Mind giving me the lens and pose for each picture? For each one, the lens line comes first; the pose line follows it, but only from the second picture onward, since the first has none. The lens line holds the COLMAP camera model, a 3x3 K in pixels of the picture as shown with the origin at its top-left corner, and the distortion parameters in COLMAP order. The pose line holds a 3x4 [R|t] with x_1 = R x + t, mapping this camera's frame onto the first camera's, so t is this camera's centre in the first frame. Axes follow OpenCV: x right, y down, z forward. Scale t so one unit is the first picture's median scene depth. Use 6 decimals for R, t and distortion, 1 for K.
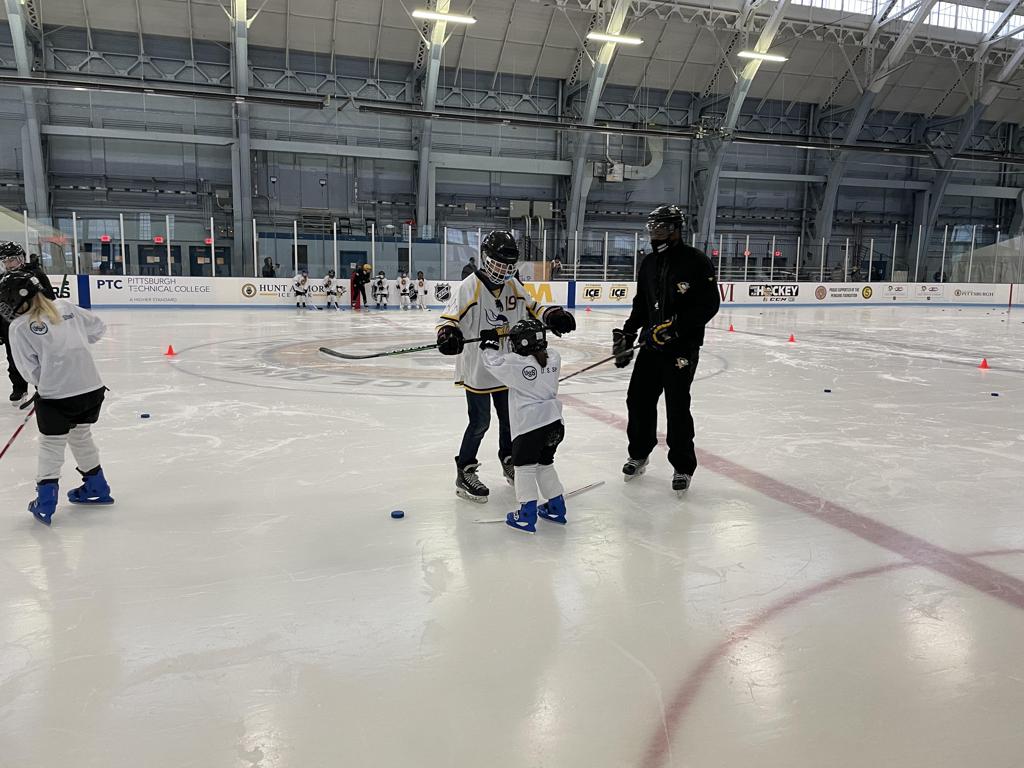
lens RADIAL K [[774.0, 0, 513.2], [0, 774.0, 366.5], [0, 0, 1]] dist [0.084389, -0.104233]
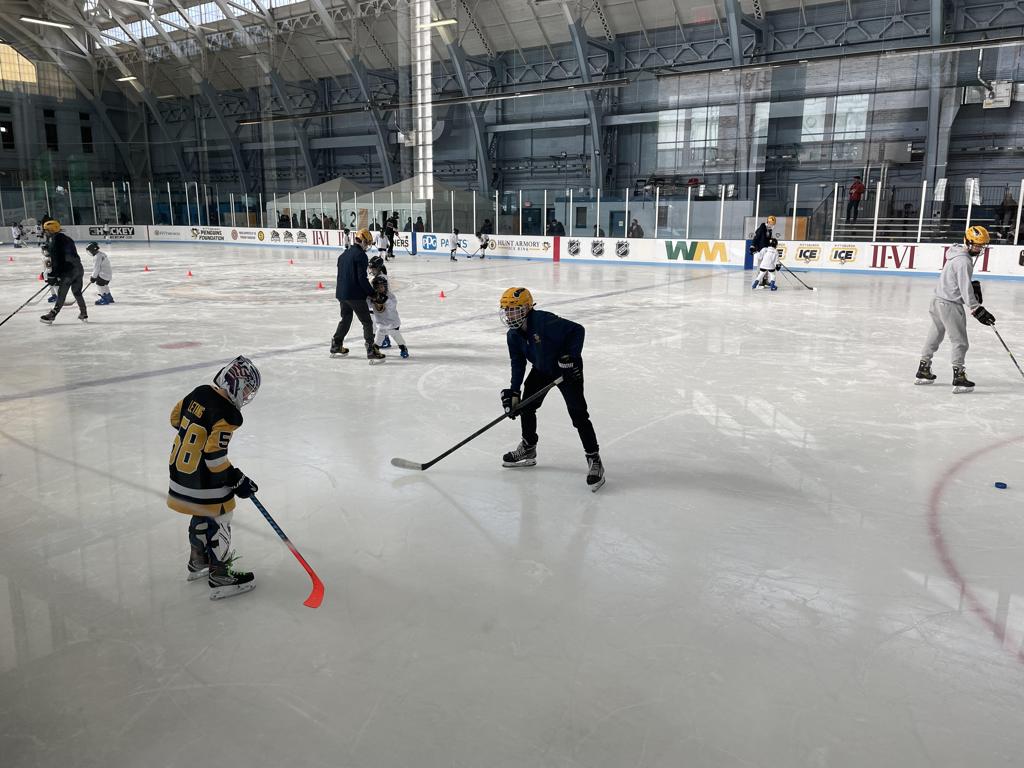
lens RADIAL K [[774.0, 0, 530.3], [0, 774.0, 399.4], [0, 0, 1]] dist [0.084389, -0.104233]
pose [[0.563079, 0.174861, -0.807691, 0.546328], [-0.107582, 0.984551, 0.138151, -0.017402], [0.819370, 0.009103, 0.573192, 0.196730]]
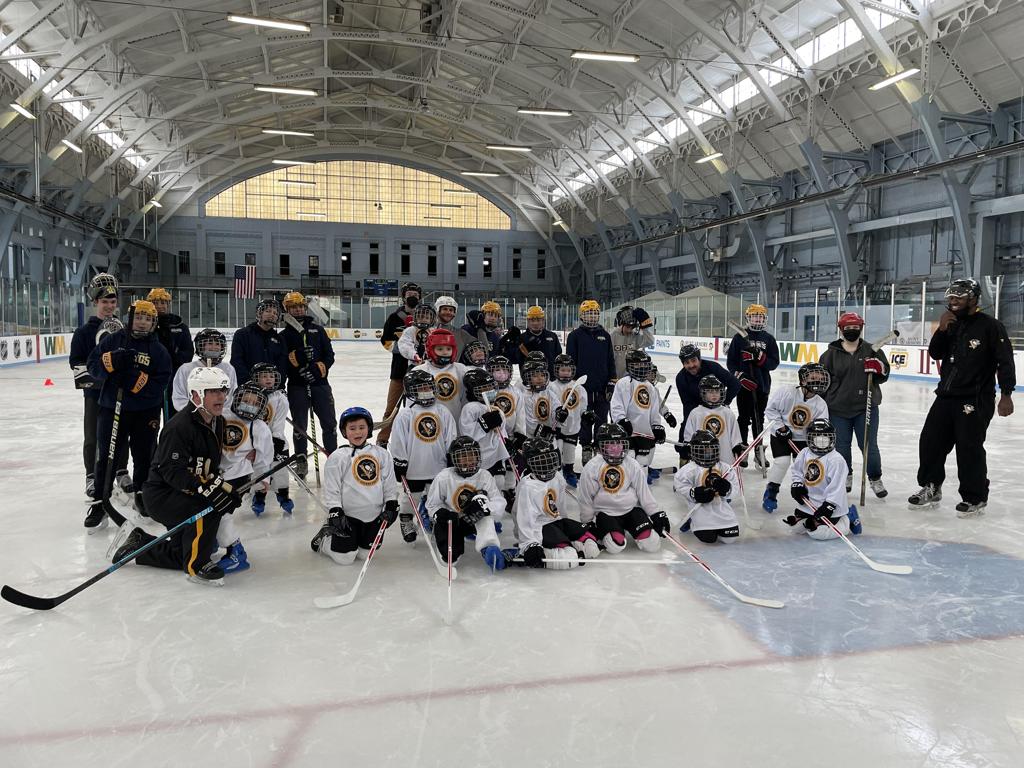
lens RADIAL K [[774.0, 0, 517.4], [0, 774.0, 365.7], [0, 0, 1]] dist [0.084389, -0.104233]
pose [[-0.099690, 0.038629, -0.994268, 0.778885], [-0.142188, 0.988438, 0.052659, -0.060256], [0.984807, 0.146622, -0.093045, 0.555276]]
